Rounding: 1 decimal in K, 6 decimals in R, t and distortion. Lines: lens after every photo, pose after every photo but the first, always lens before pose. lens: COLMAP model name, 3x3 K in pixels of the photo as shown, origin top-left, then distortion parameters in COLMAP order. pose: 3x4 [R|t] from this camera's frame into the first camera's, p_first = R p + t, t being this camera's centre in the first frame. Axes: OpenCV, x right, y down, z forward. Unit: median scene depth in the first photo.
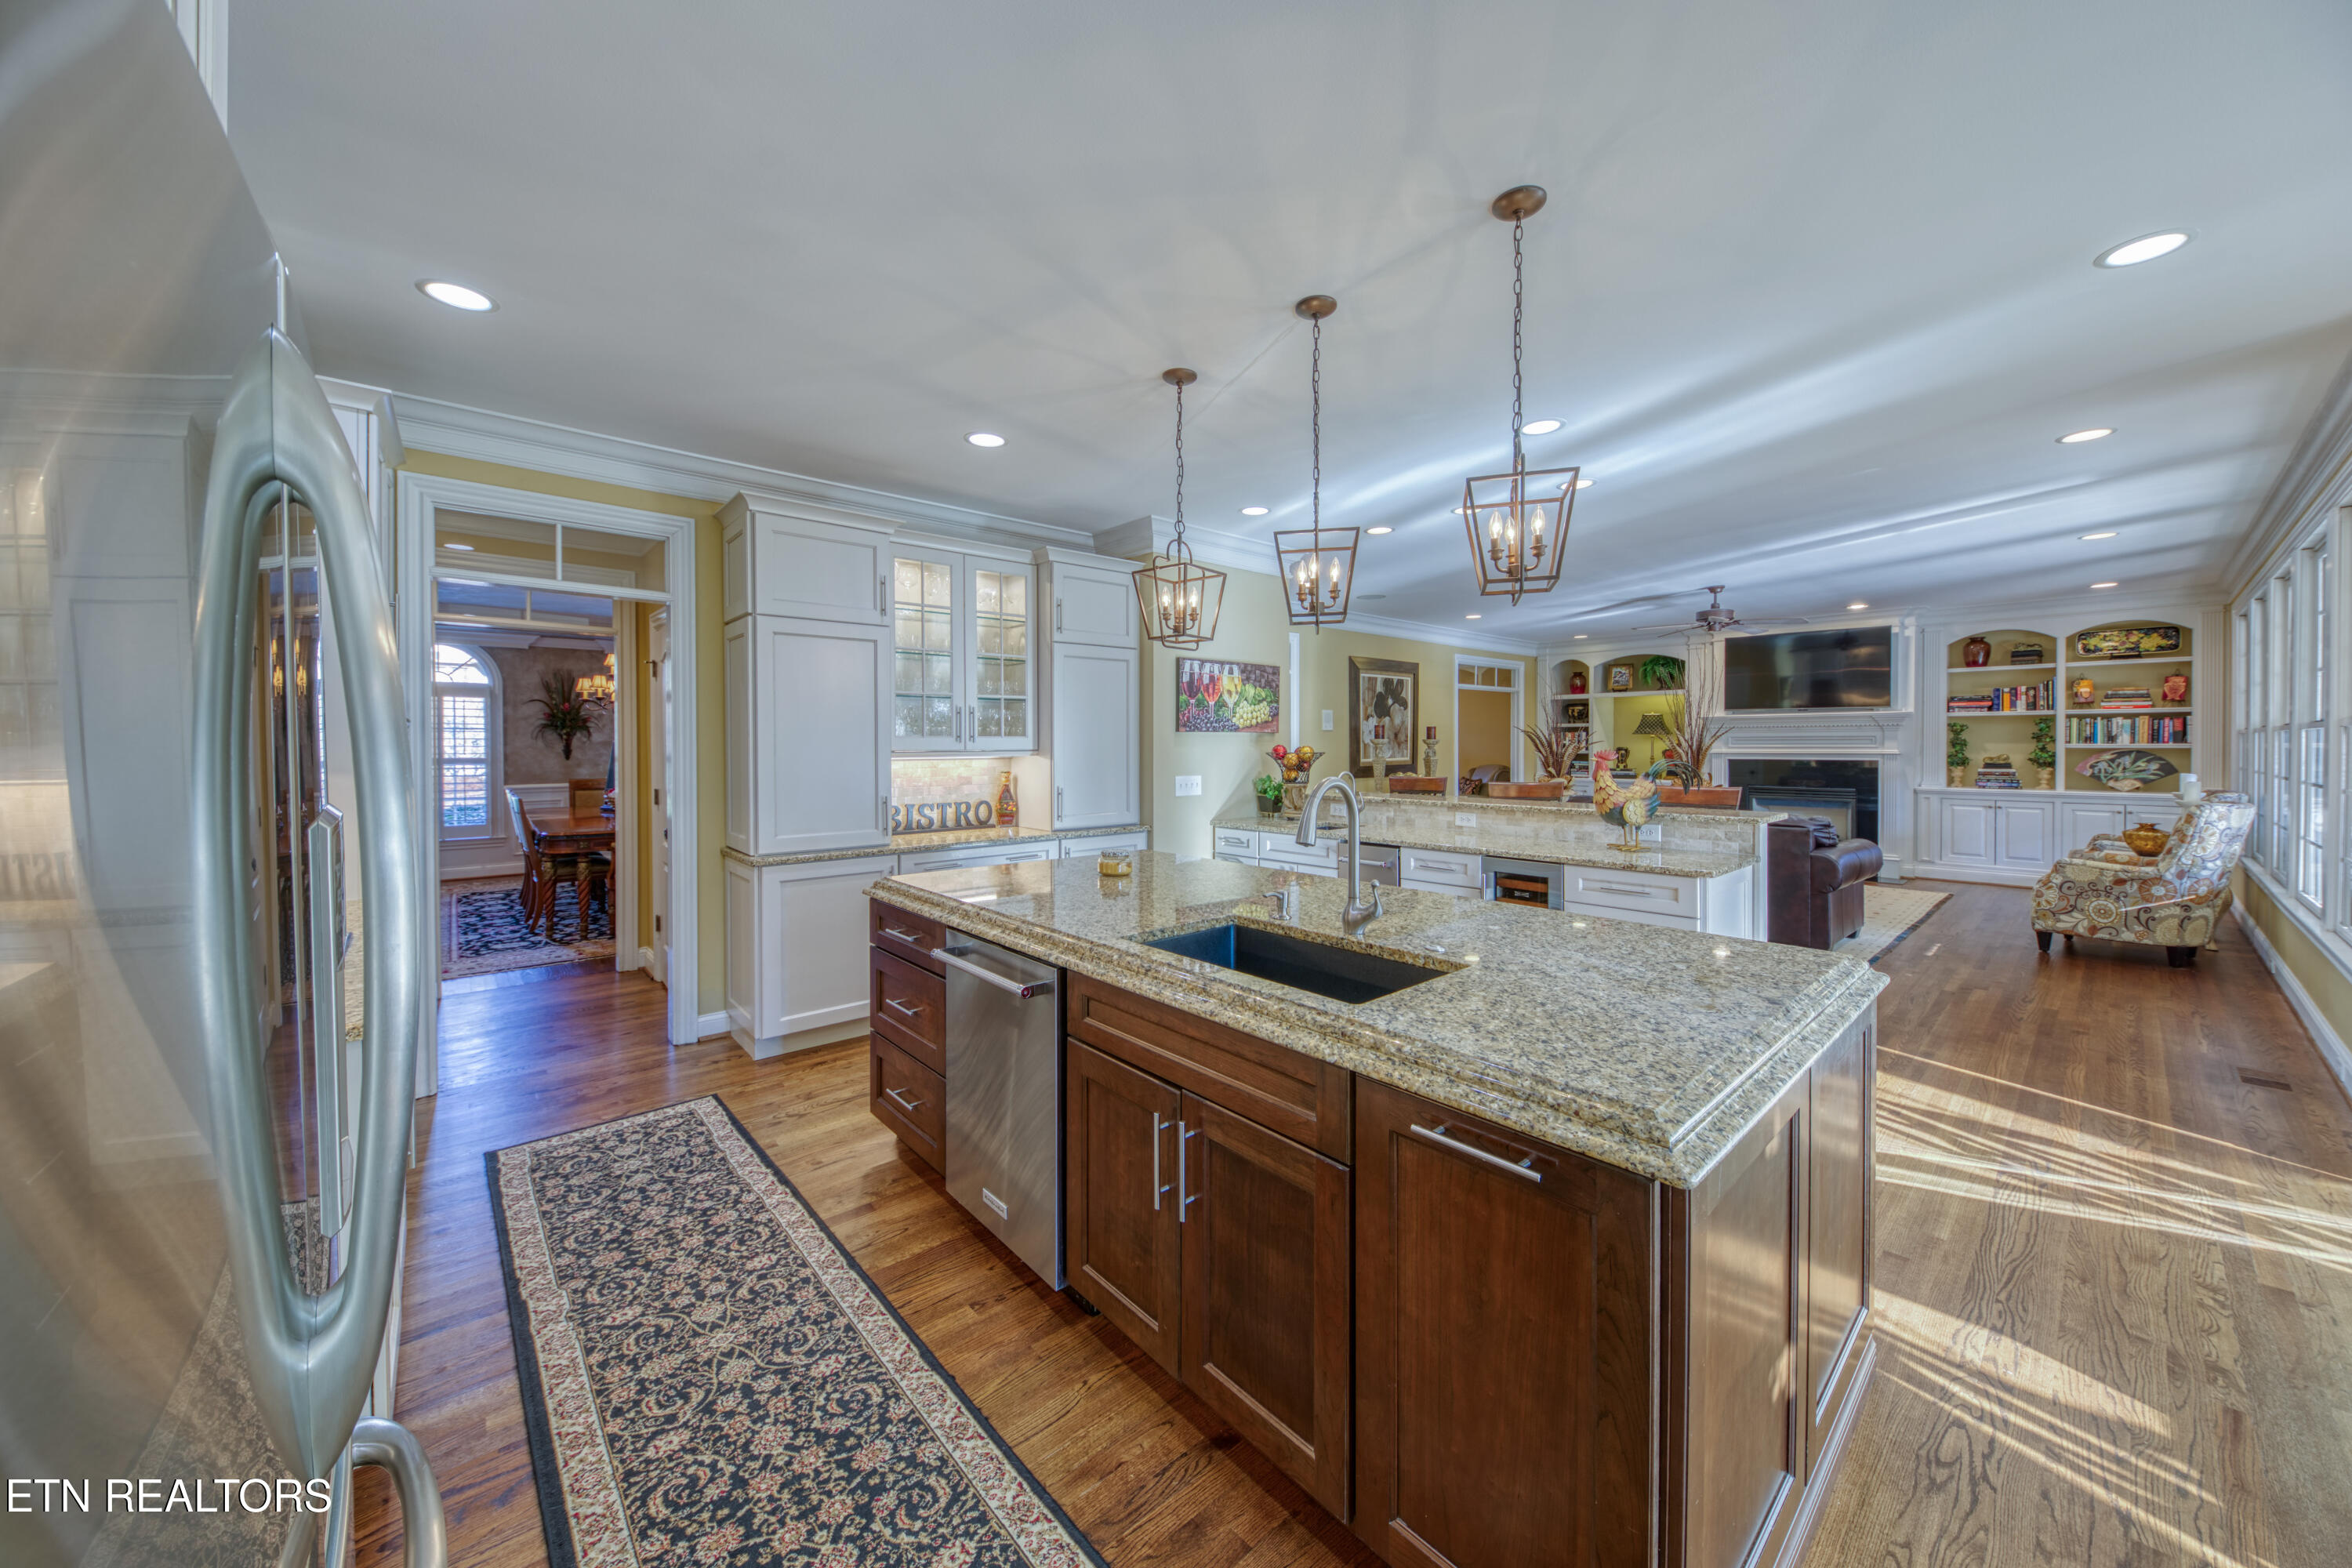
lens RADIAL K [[823.3, 0, 1187.4], [0, 823.3, 764.5], [0, 0, 1]] dist [0.000630, -0.000022]
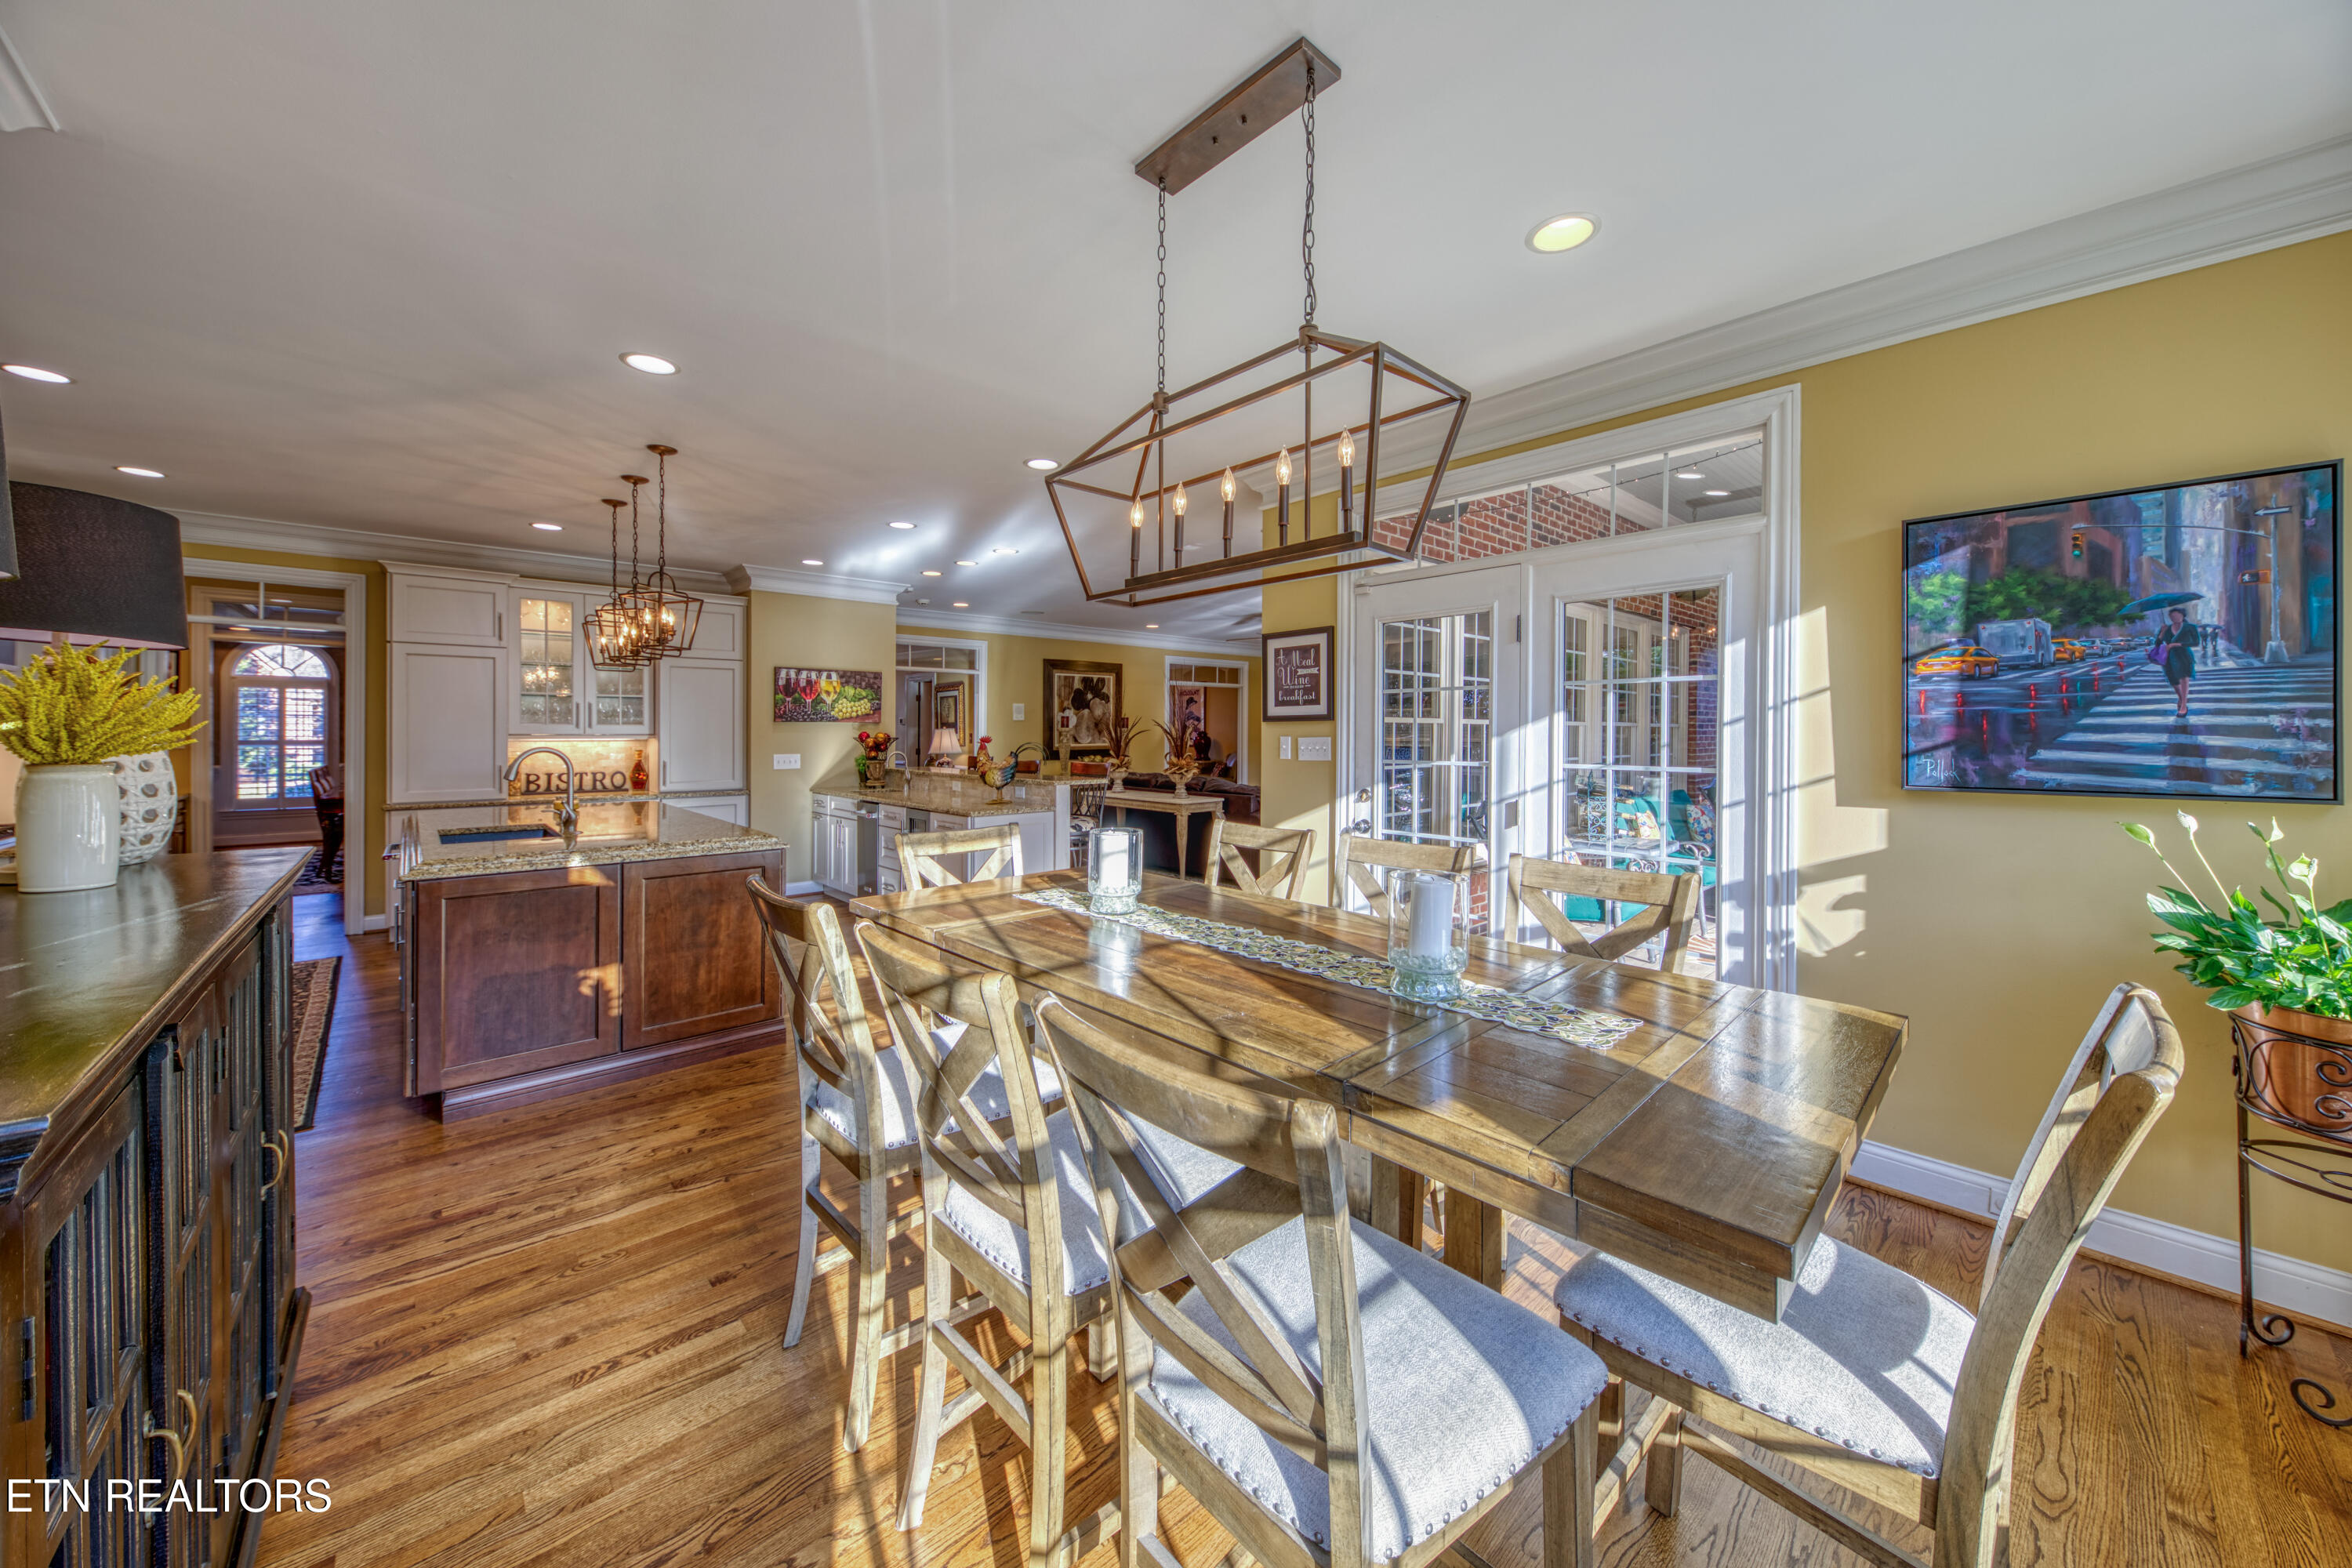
lens RADIAL K [[823.3, 0, 1165.5], [0, 823.3, 735.7], [0, 0, 1]] dist [0.000630, -0.000022]
pose [[0.999881, 0.004931, 0.014601, 0.600611], [-0.004648, 0.999802, -0.019339, 0.006453], [-0.014693, 0.019269, 0.999706, -0.354976]]
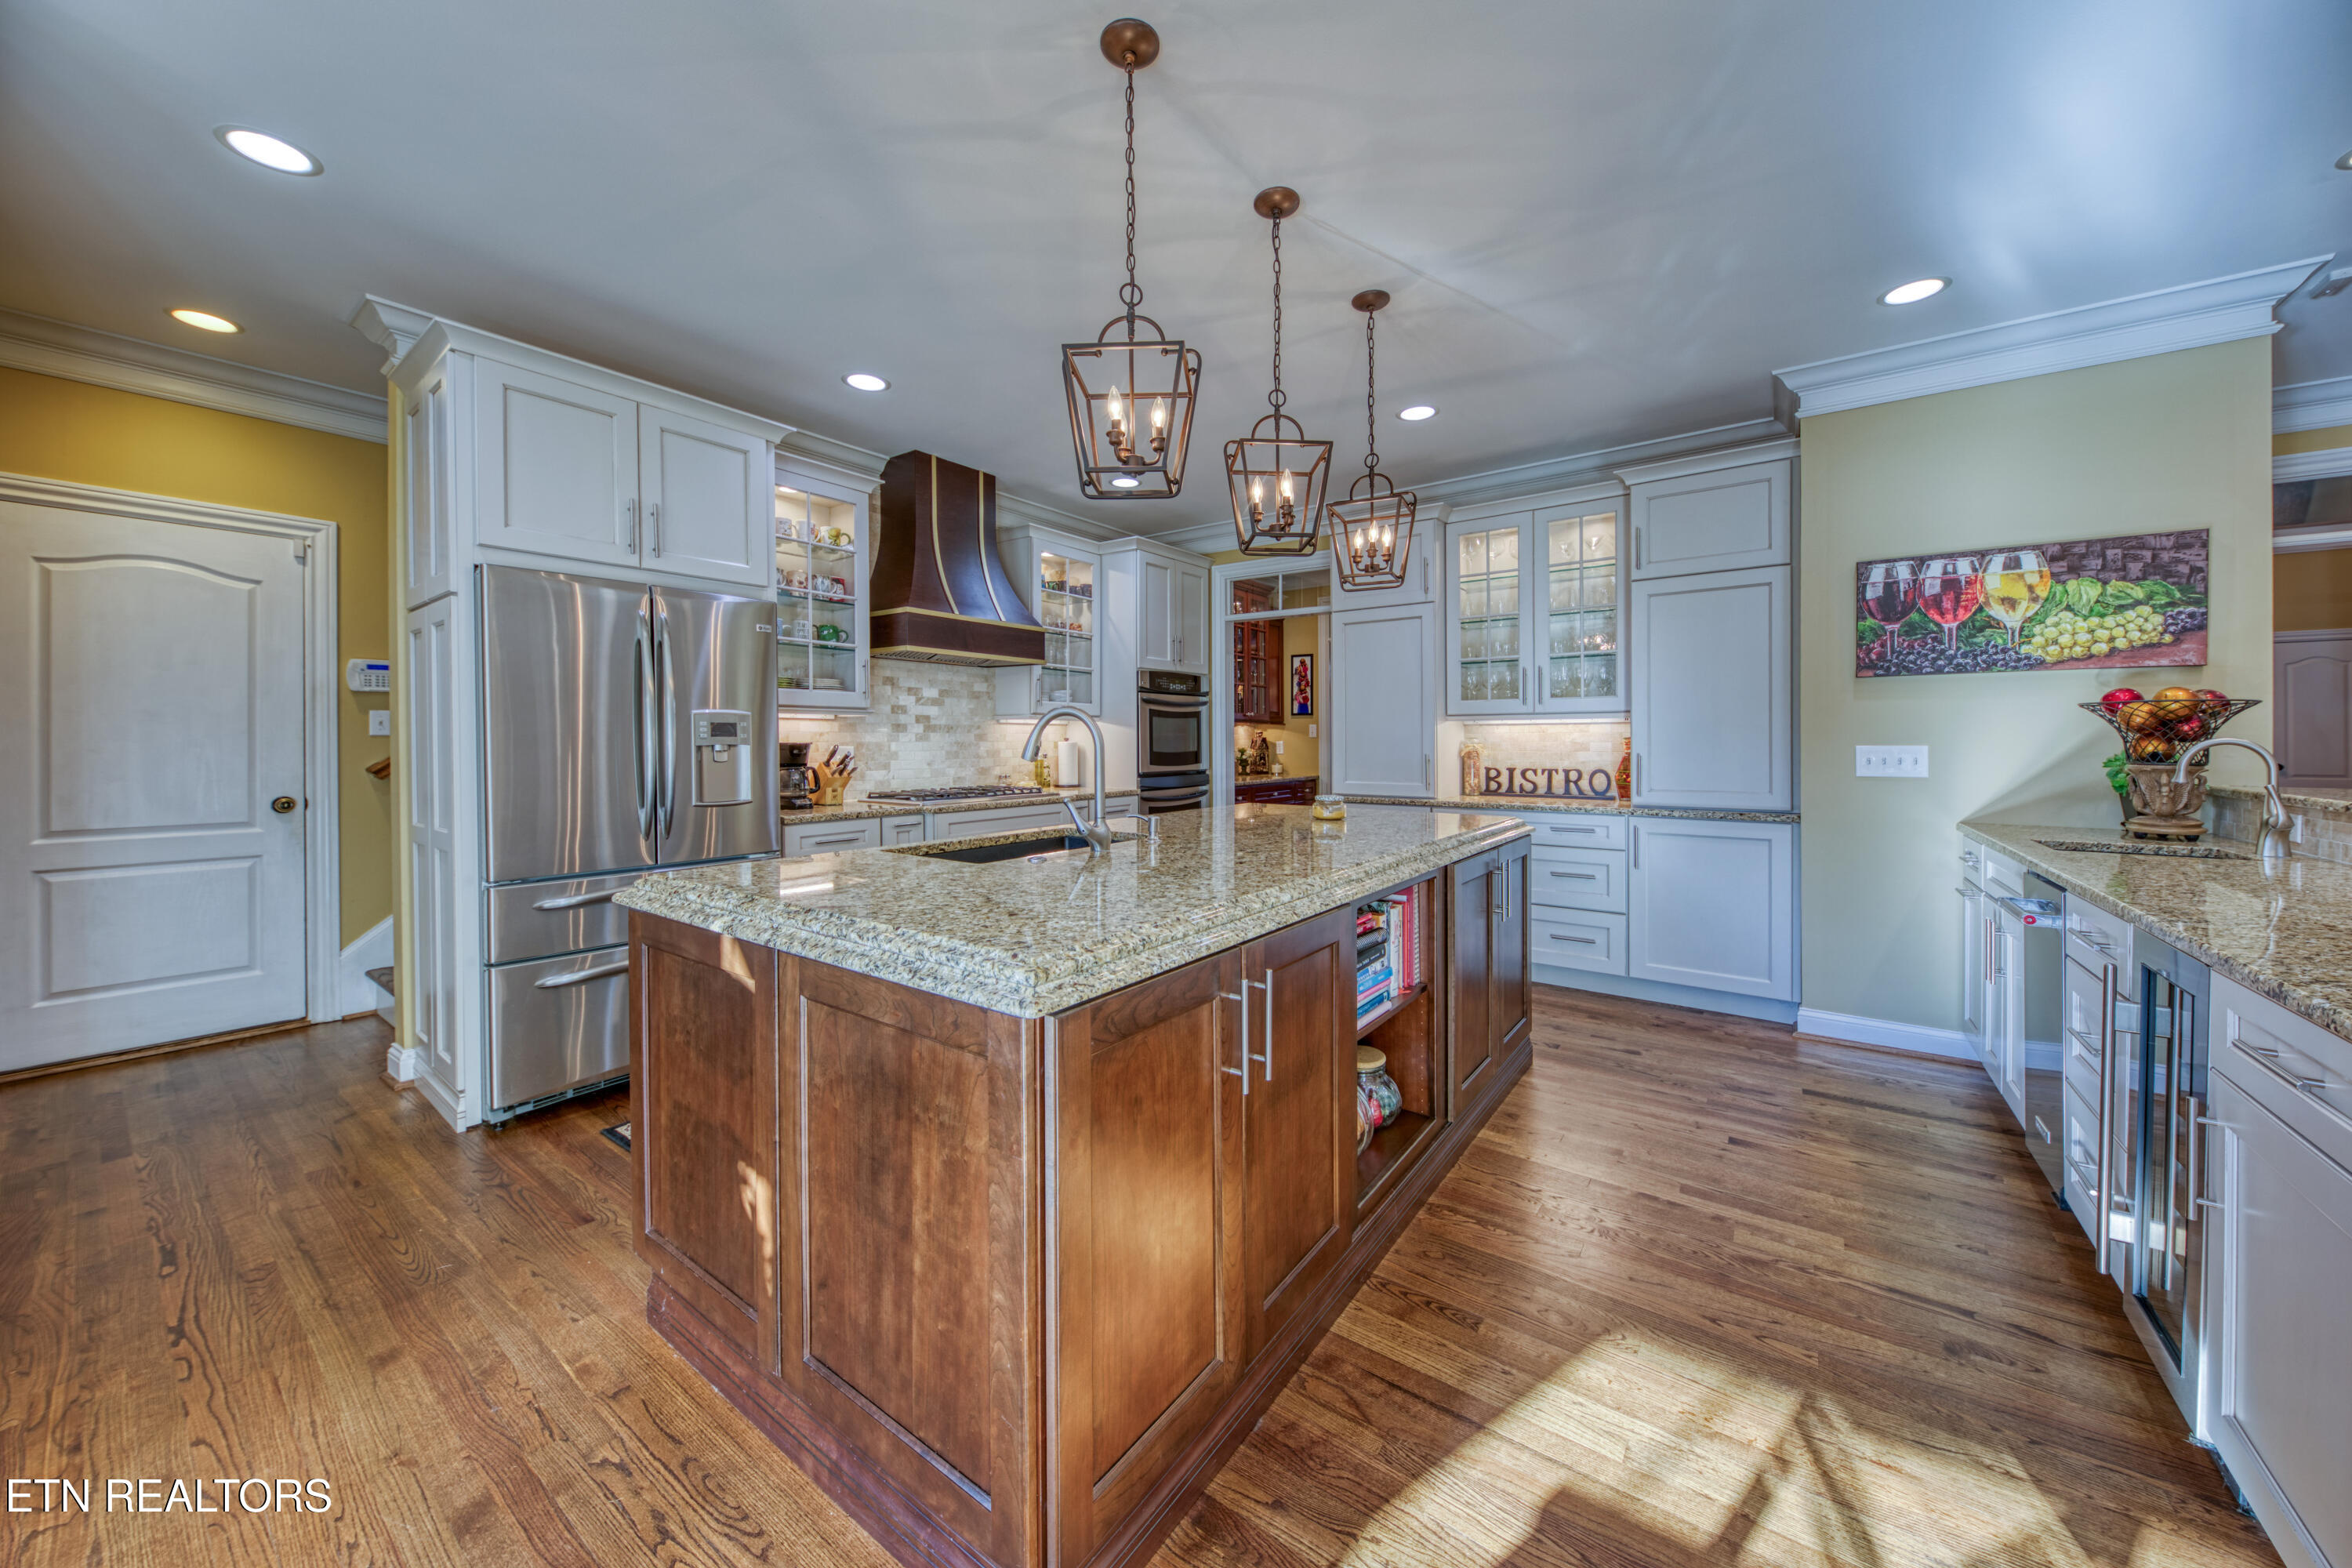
lens RADIAL K [[823.3, 0, 1166.9], [0, 823.3, 738.0], [0, 0, 1]] dist [0.000630, -0.000022]
pose [[0.223574, -0.001272, -0.974686, 0.493869], [-0.020146, 0.999779, -0.005926, 0.022970], [0.974479, 0.020960, 0.223499, 0.317291]]
